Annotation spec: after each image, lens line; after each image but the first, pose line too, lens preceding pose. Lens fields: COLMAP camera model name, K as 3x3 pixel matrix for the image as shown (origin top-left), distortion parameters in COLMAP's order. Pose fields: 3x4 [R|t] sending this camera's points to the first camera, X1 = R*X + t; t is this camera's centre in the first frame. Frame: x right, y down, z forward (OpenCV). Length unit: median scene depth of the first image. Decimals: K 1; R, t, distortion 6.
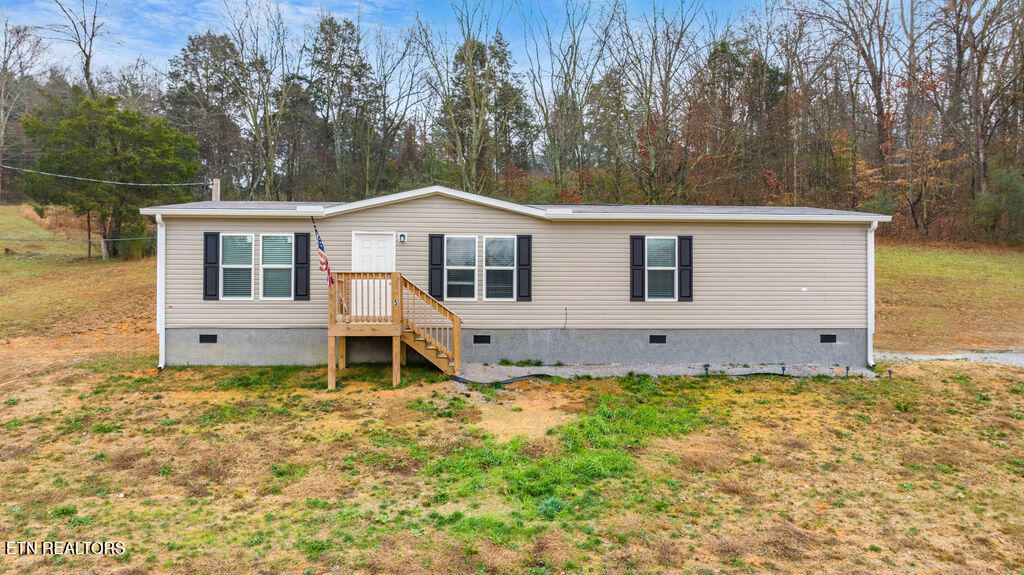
lens RADIAL K [[723.5, 0, 512.0], [0, 723.5, 287.5], [0, 0, 1]] dist [-0.003954, 0.000359]
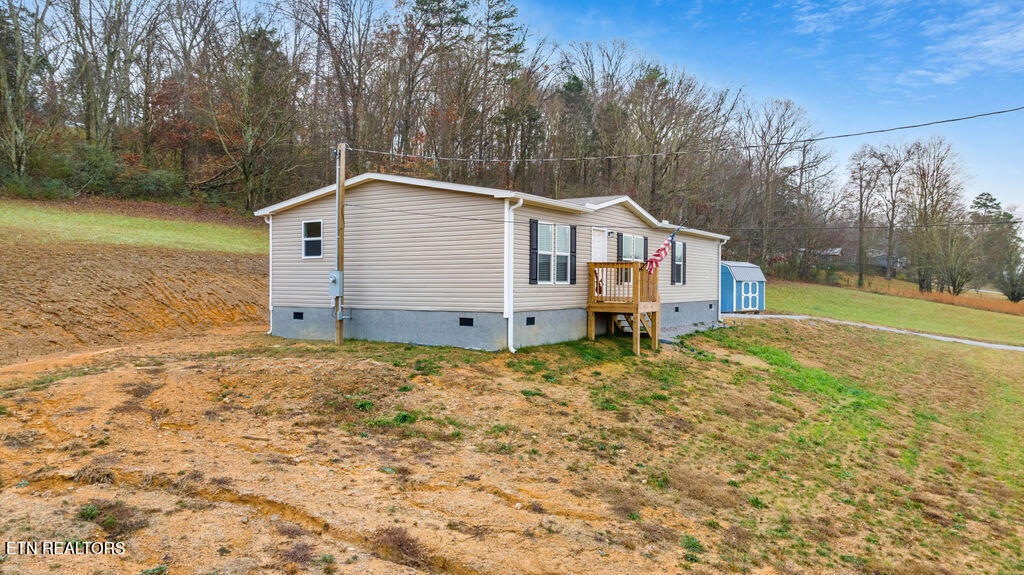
lens RADIAL K [[723.5, 0, 512.0], [0, 723.5, 287.5], [0, 0, 1]] dist [-0.003954, 0.000359]
pose [[0.578922, -0.004619, 0.815370, -1.267450], [-0.018004, 0.999668, 0.018446, 0.003443], [-0.815184, -0.025358, 0.578646, 0.408611]]
